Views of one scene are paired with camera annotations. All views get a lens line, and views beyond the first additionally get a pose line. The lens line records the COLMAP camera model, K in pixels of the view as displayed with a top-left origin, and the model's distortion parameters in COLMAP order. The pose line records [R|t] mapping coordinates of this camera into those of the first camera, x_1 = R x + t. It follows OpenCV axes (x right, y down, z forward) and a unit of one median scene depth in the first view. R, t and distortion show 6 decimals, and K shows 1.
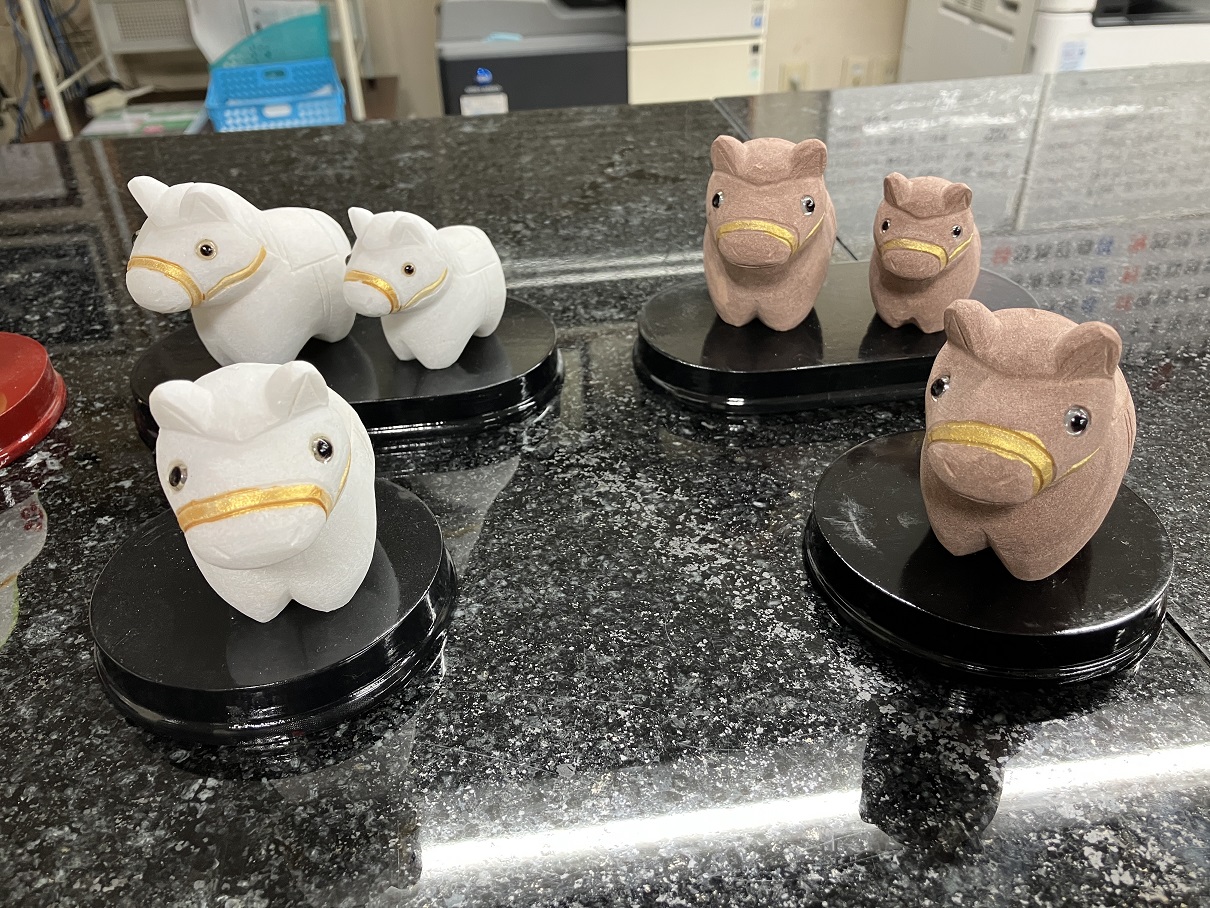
lens RADIAL K [[989.4, 0, 605.0], [0, 989.4, 454.0], [0, 0, 1]] dist [0.003901, 0.007639]
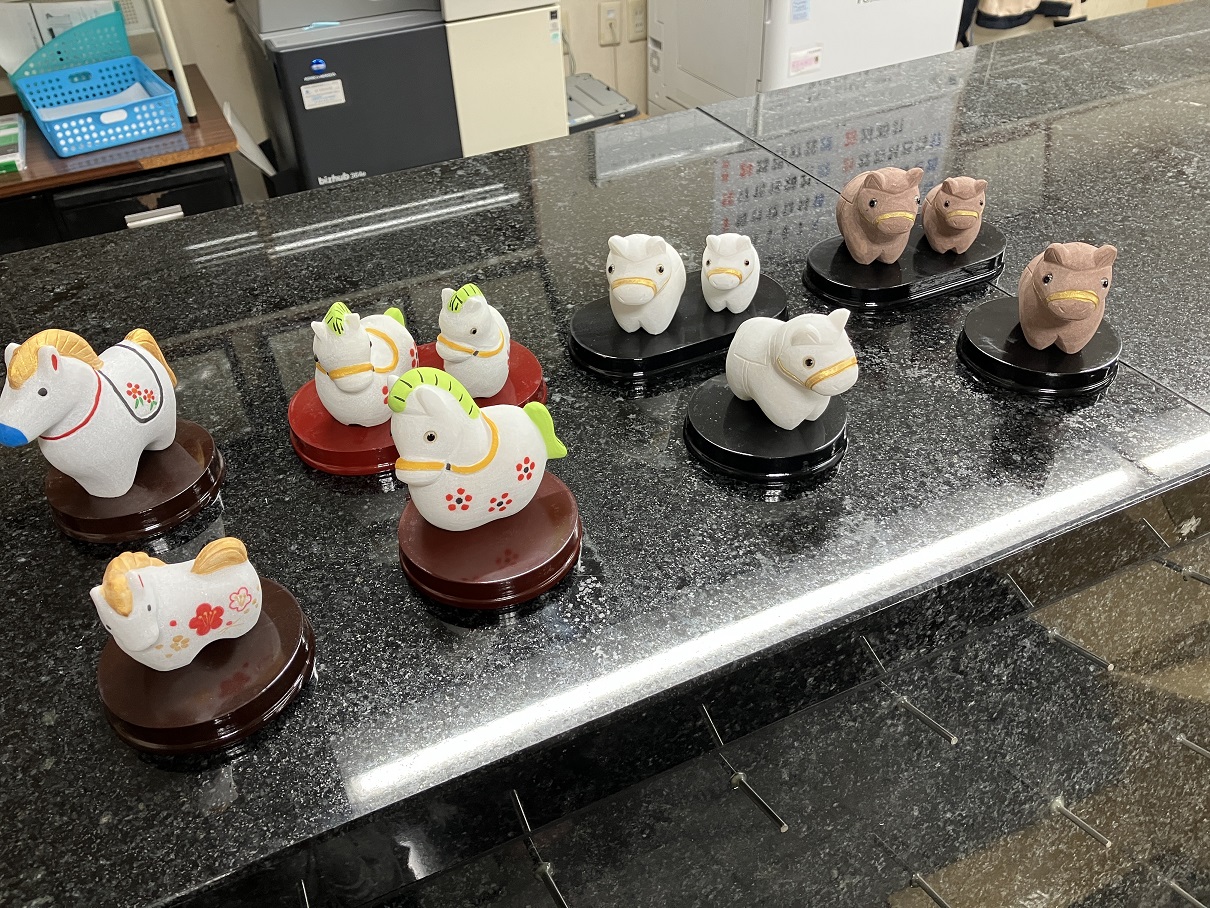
lens RADIAL K [[986.0, 0, 603.7], [0, 986.0, 441.2], [0, 0, 1]] dist [0.010188, 0.011541]
pose [[0.950763, -0.195690, 0.240325, -0.166360], [0.181352, 0.980108, 0.080617, -0.008270], [-0.251320, -0.033064, 0.967339, -0.136340]]
